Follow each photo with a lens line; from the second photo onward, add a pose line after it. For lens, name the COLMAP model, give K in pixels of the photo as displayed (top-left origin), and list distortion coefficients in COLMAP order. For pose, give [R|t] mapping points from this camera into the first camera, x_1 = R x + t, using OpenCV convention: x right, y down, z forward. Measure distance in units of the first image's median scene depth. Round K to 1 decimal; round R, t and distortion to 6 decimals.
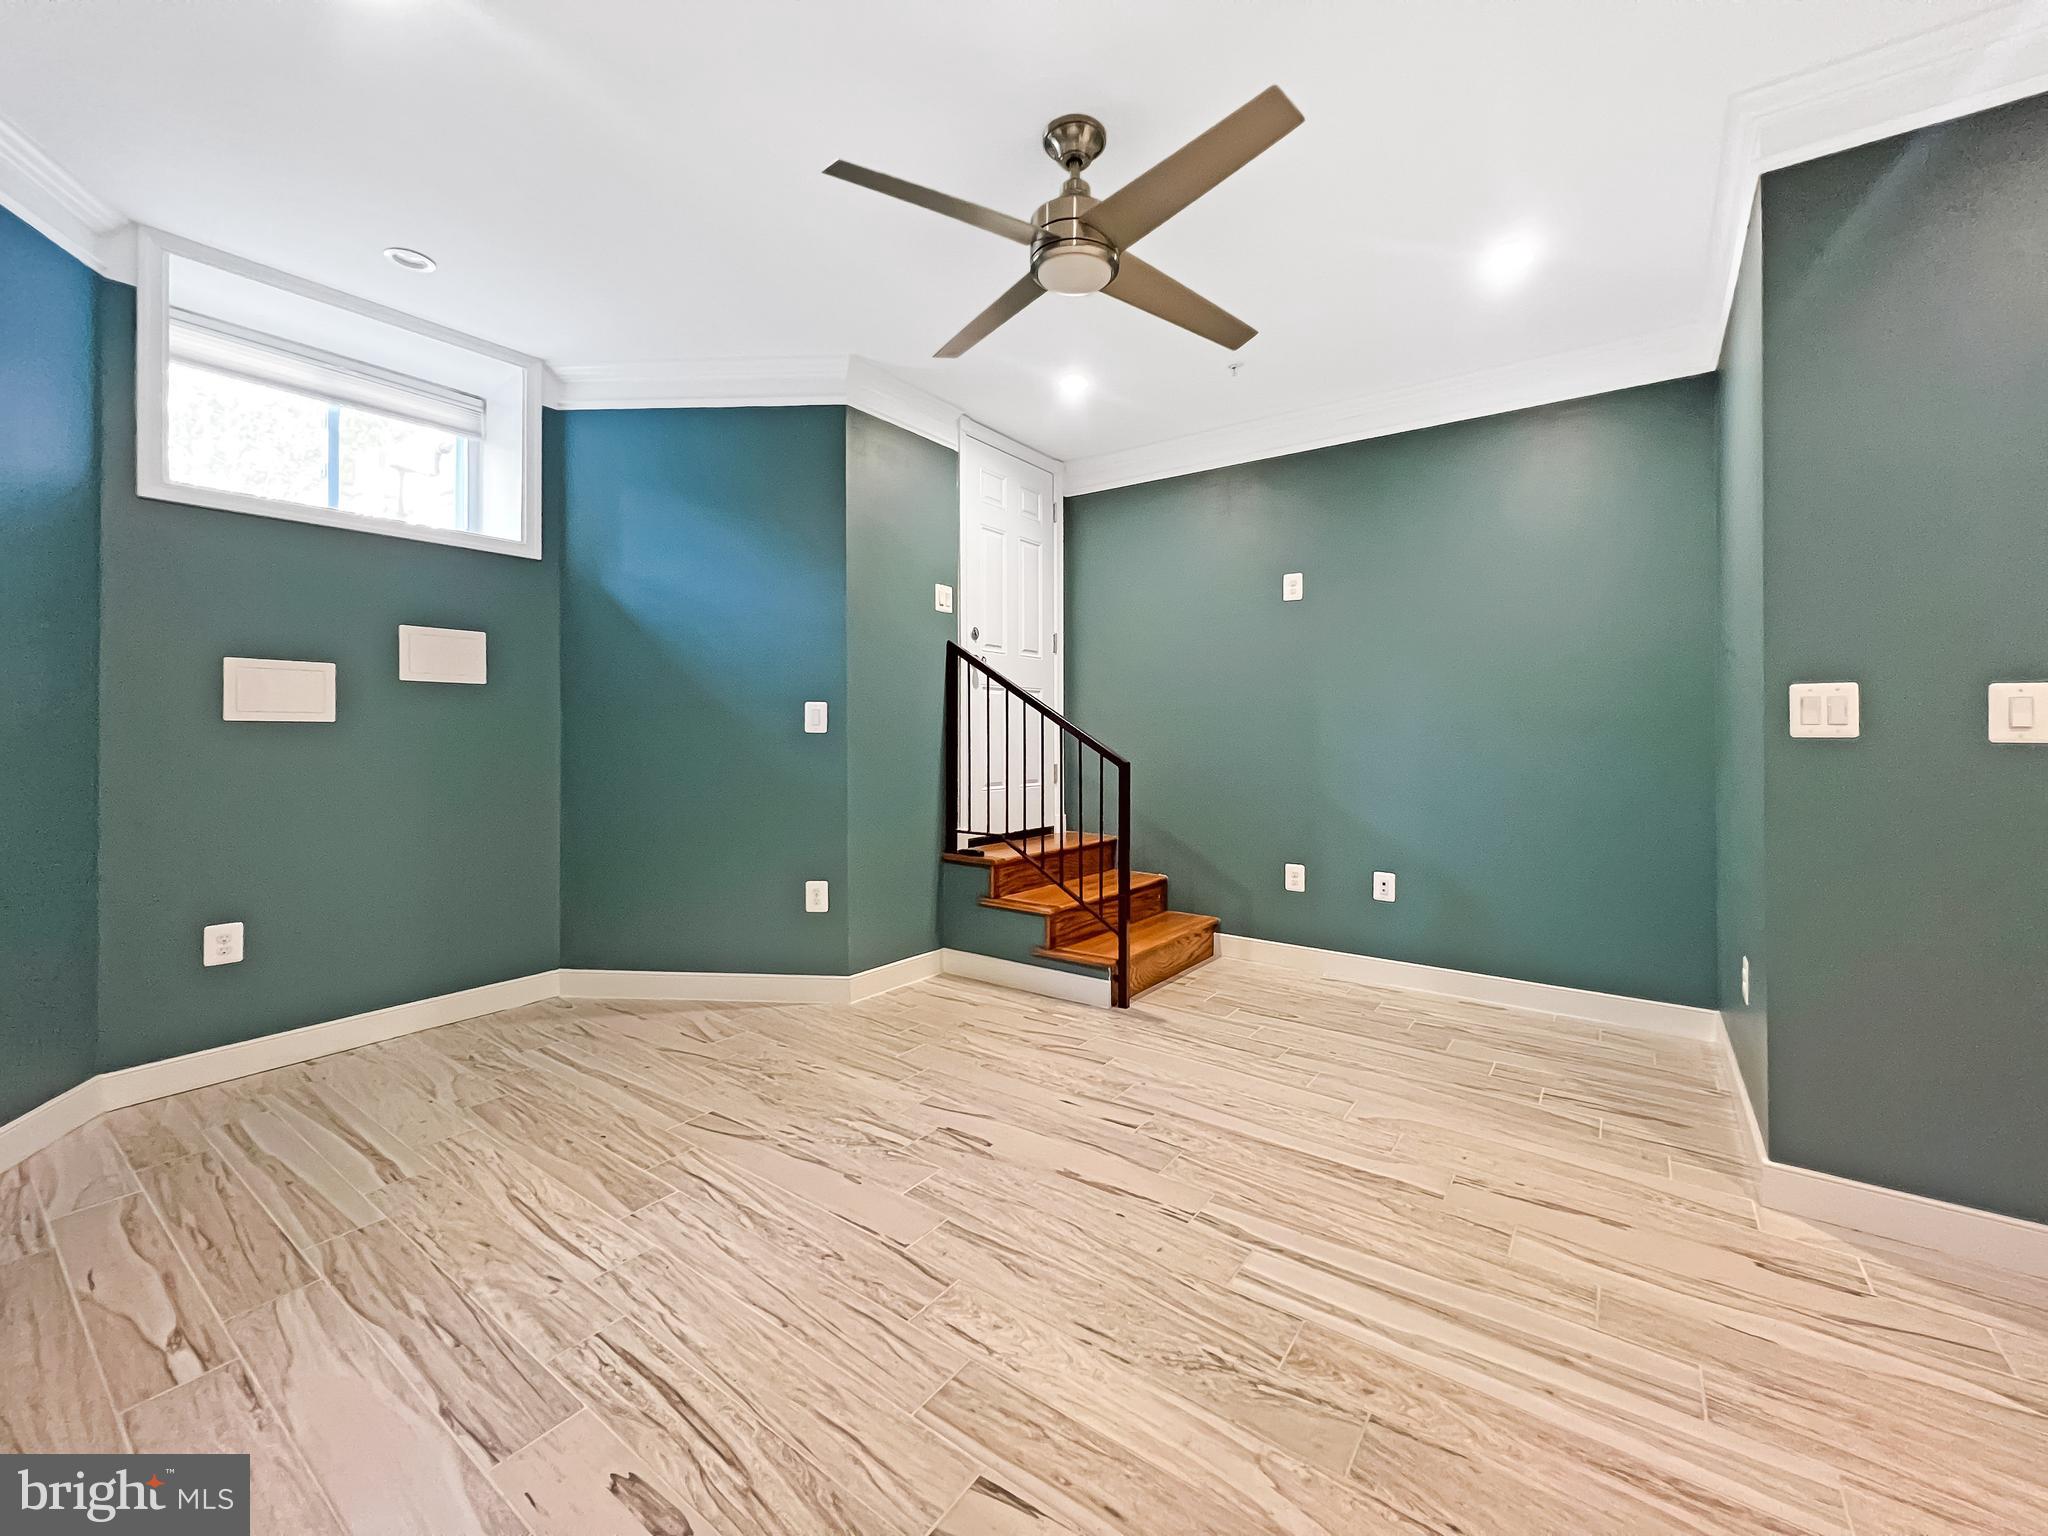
lens RADIAL K [[811.9, 0, 1030.7], [0, 811.9, 739.8], [0, 0, 1]] dist [-0.002559, 0.000345]
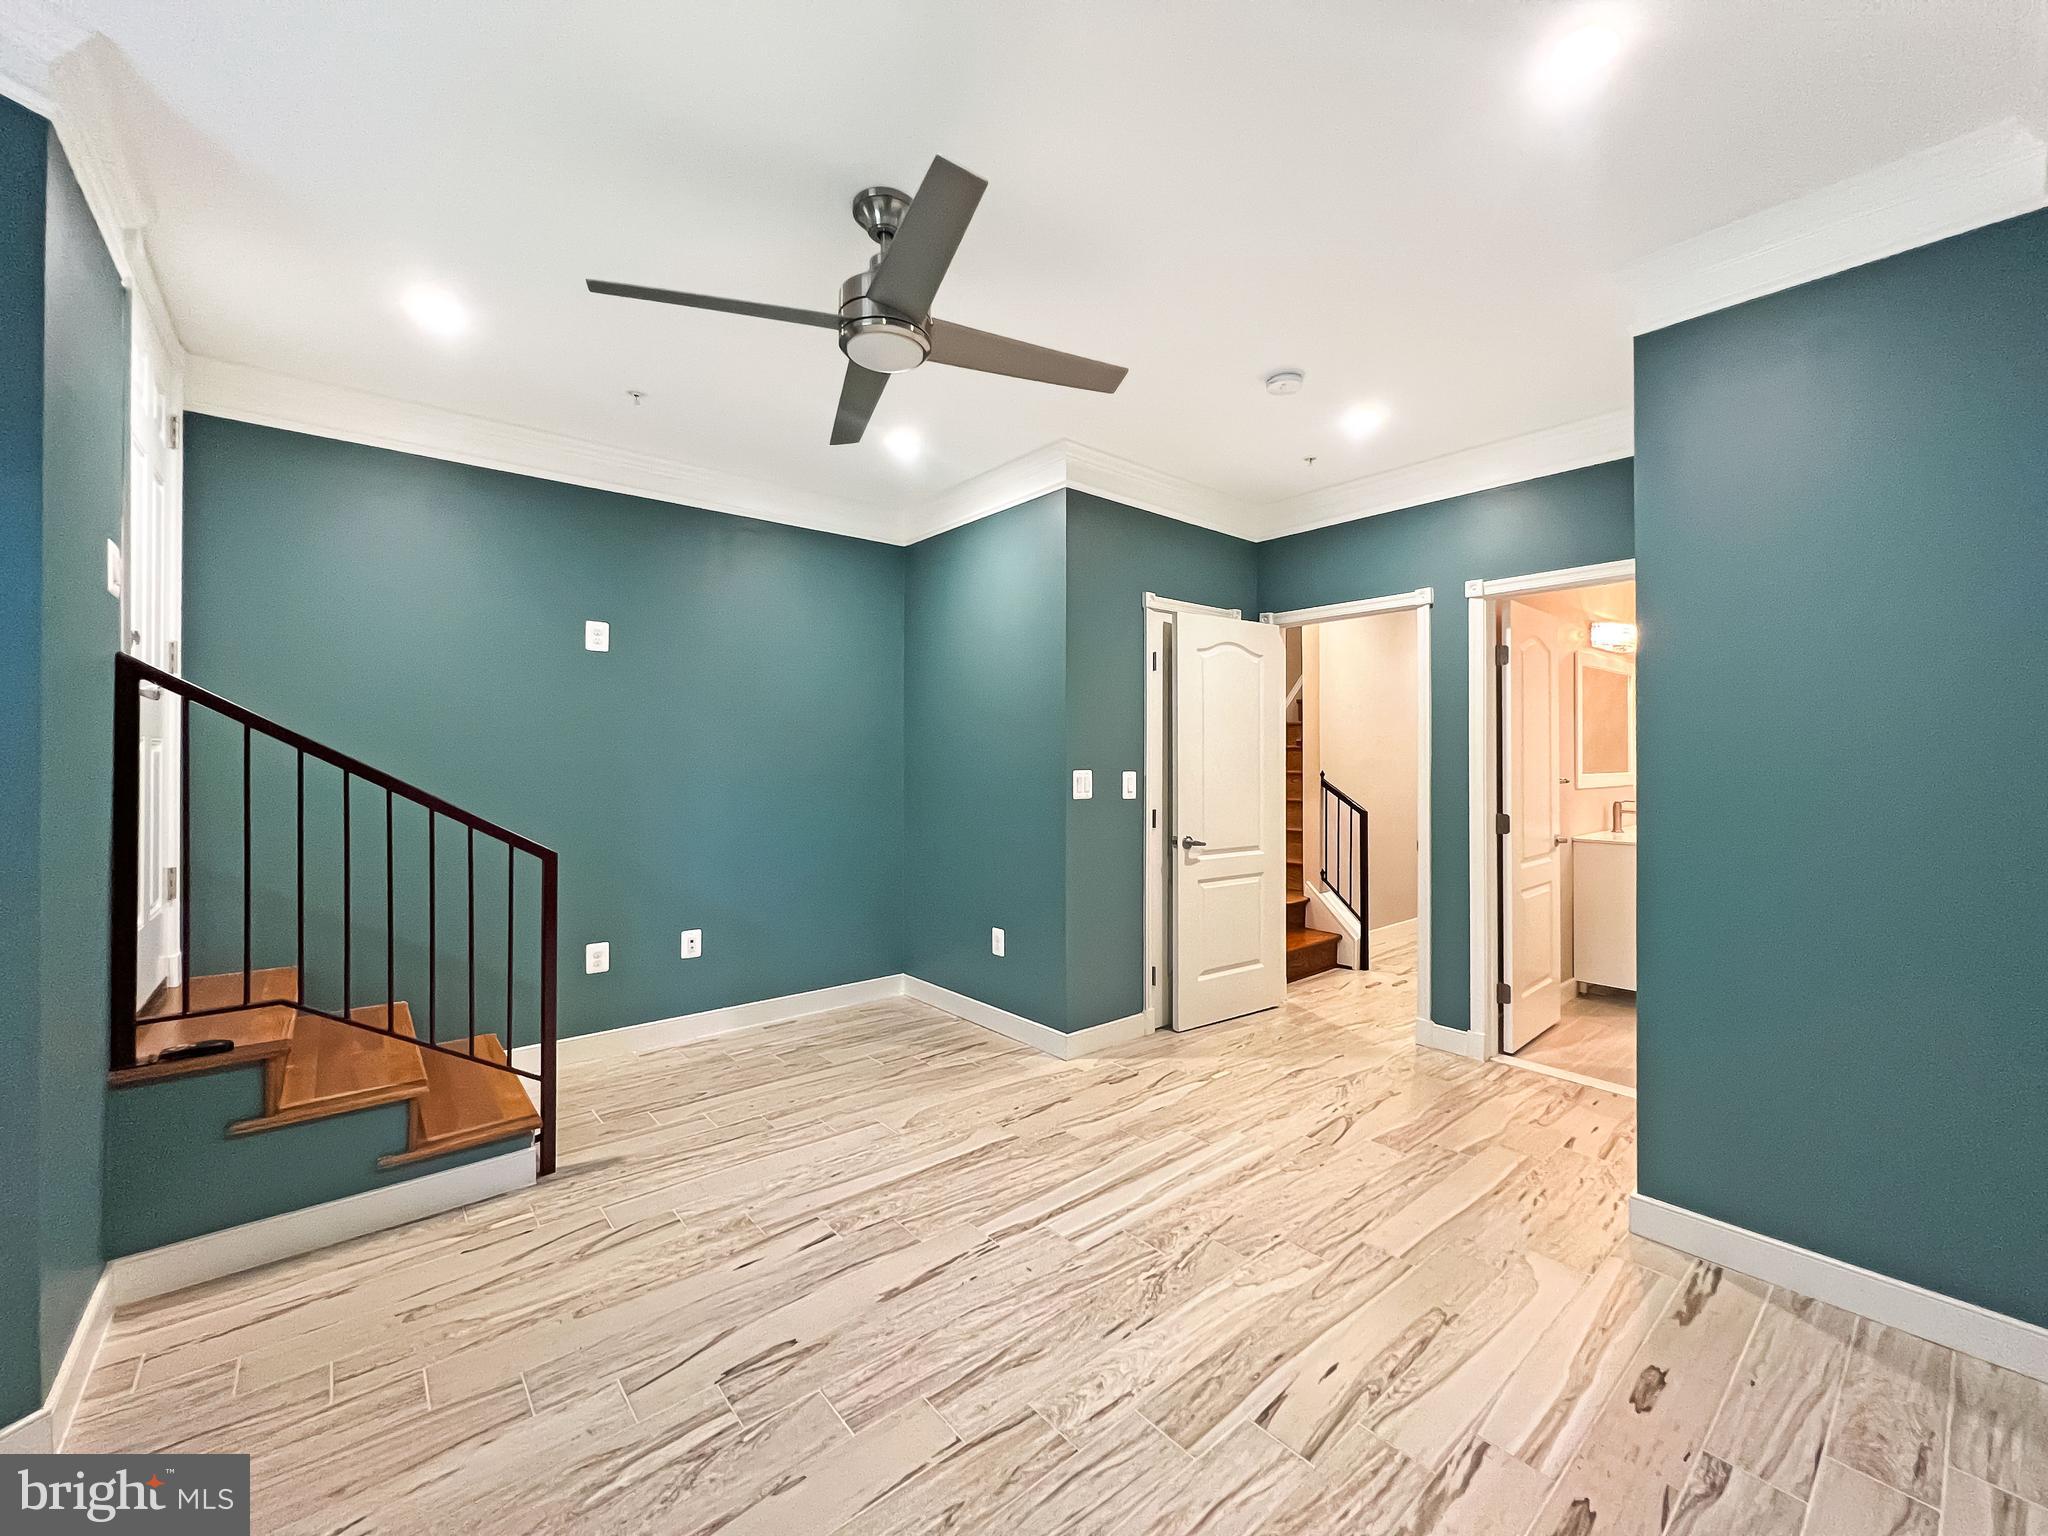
lens RADIAL K [[811.9, 0, 1028.0], [0, 811.9, 756.8], [0, 0, 1]] dist [-0.002559, 0.000345]
pose [[0.261870, -0.001275, 0.965102, -0.809680], [0.010481, 0.999944, -0.001523, -0.091452], [-0.965046, 0.010514, 0.261868, 0.573261]]
